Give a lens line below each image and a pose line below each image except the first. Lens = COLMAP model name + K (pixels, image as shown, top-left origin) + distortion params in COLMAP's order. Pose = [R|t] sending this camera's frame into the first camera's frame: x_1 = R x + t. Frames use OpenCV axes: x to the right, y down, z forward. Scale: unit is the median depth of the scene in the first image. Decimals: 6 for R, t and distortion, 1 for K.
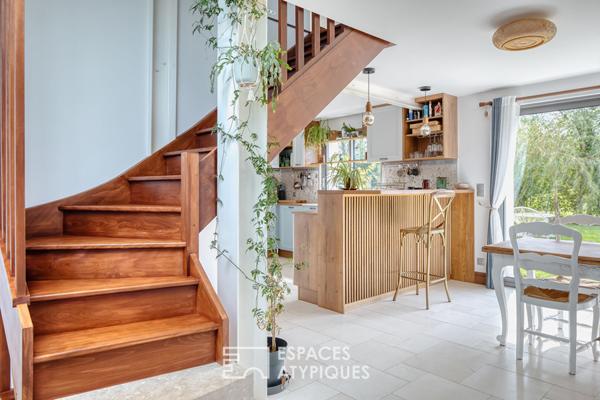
lens RADIAL K [[401.3, 0, 300.2], [0, 401.3, 184.0], [0, 0, 1]] dist [0.000489, -0.026415]
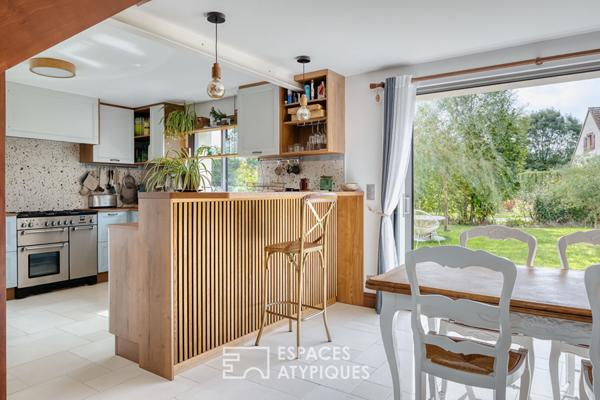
lens RADIAL K [[407.3, 0, 298.1], [0, 407.3, 191.4], [0, 0, 1]] dist [-0.035121, -0.000159]
pose [[0.973172, 0.000722, 0.230080, 0.116622], [-0.004041, 0.999894, 0.013954, 0.002688], [-0.230045, -0.014509, 0.973072, 0.231557]]
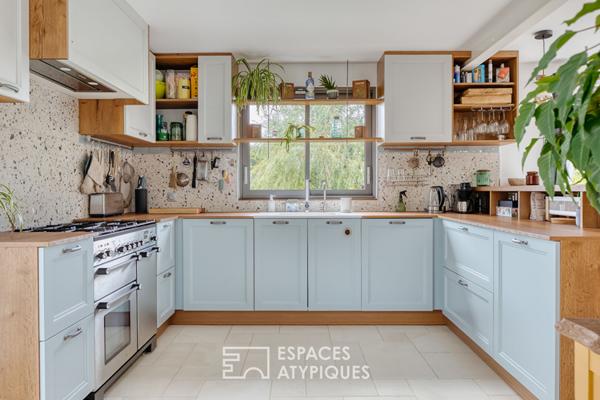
lens RADIAL K [[407.3, 0, 298.1], [0, 407.3, 191.4], [0, 0, 1]] dist [-0.035121, -0.000159]
pose [[0.676424, -0.001537, 0.736511, -0.441258], [-0.007453, 0.999932, 0.008931, 0.019628], [-0.736475, -0.011531, 0.676366, 0.804023]]
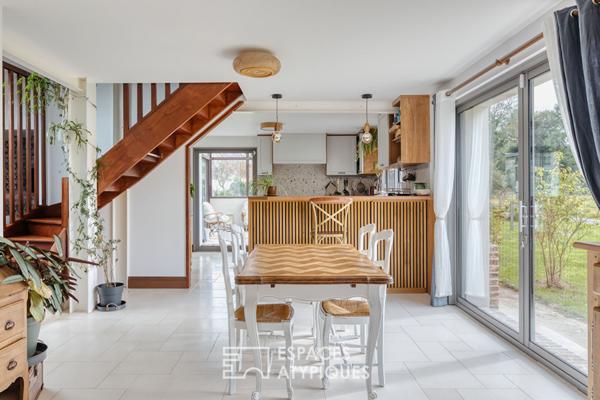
lens RADIAL K [[407.3, 0, 298.1], [0, 407.3, 191.4], [0, 0, 1]] dist [-0.035121, -0.000159]
pose [[0.752789, -0.000727, -0.658261, 0.814686], [0.007724, 0.999940, 0.007729, -0.007355], [0.658216, -0.010903, 0.752750, 0.106964]]
